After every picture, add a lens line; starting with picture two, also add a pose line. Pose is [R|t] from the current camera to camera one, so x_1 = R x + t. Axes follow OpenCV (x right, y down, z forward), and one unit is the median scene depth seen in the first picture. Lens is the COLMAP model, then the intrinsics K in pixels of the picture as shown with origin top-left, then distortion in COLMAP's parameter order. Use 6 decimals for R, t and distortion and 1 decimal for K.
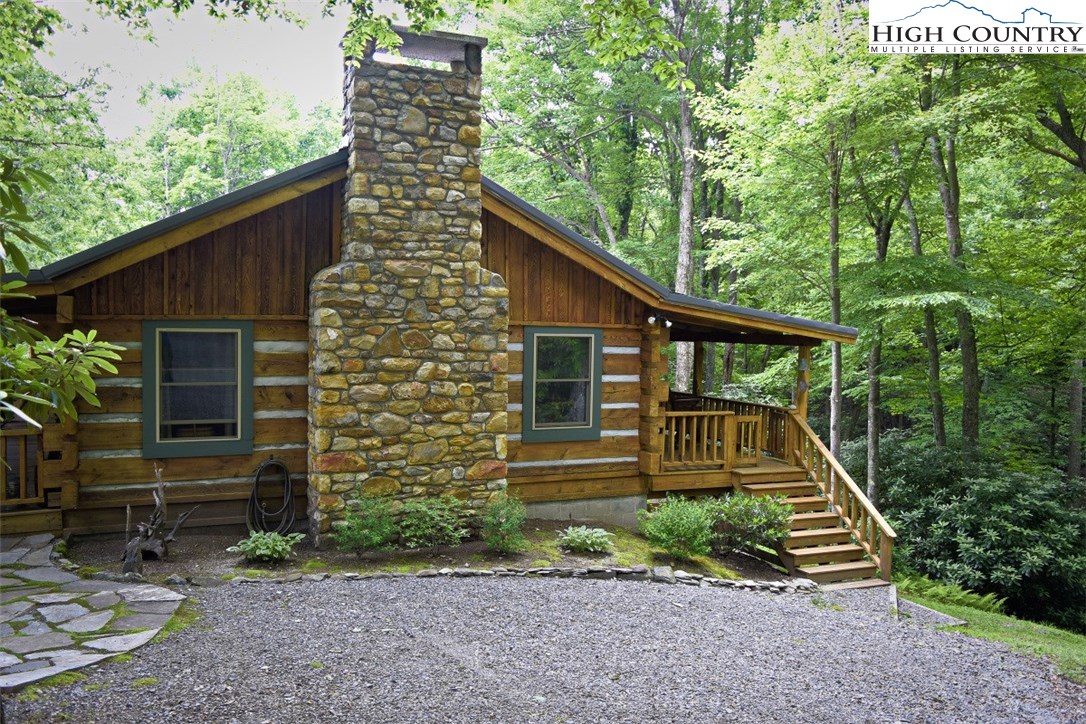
lens RADIAL K [[836.3, 0, 540.4], [0, 836.3, 355.9], [0, 0, 1]] dist [-0.014363, -0.002401]
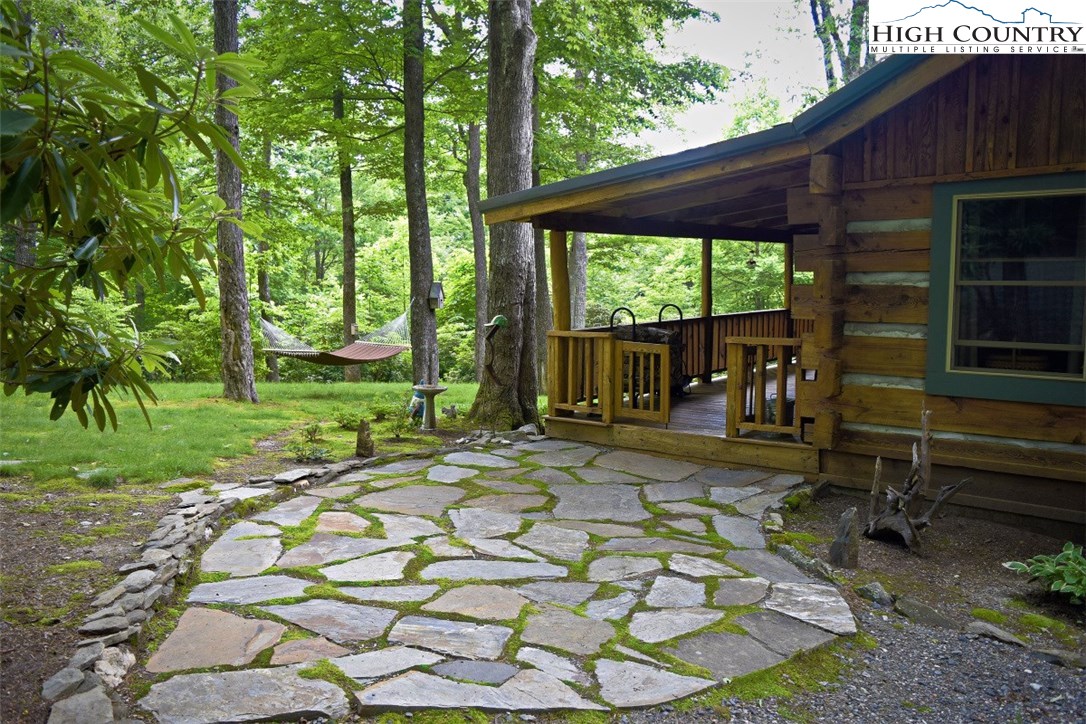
lens RADIAL K [[836.3, 0, 541.2], [0, 836.3, 363.1], [0, 0, 1]] dist [-0.014363, -0.002401]
pose [[0.459509, 0.079138, -0.884641, -0.026327], [-0.012230, 0.996492, 0.082792, 0.047074], [0.888089, -0.027224, 0.458864, 0.417722]]
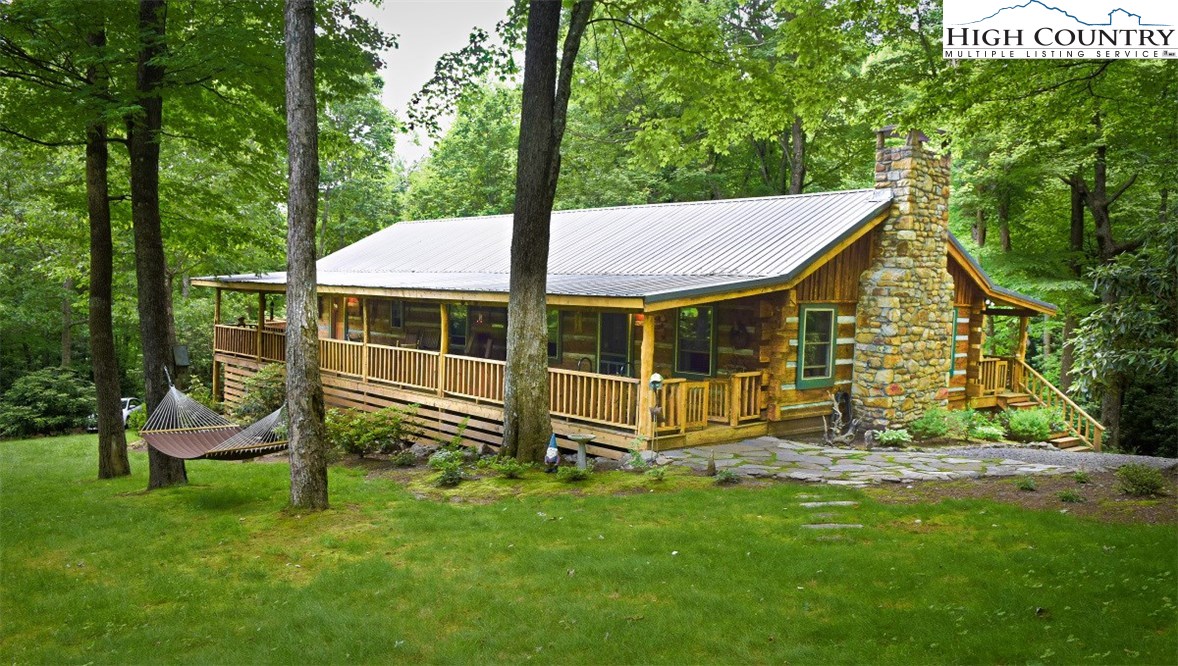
lens RADIAL K [[939.0, 0, 589.5], [0, 939.0, 334.6], [0, 0, 1]] dist [0.010269, 0.001675]
pose [[0.946871, -0.002533, 0.321604, -1.439996], [-0.007068, 0.999564, 0.028683, -0.031925], [-0.321536, -0.029433, 0.946440, -0.581200]]
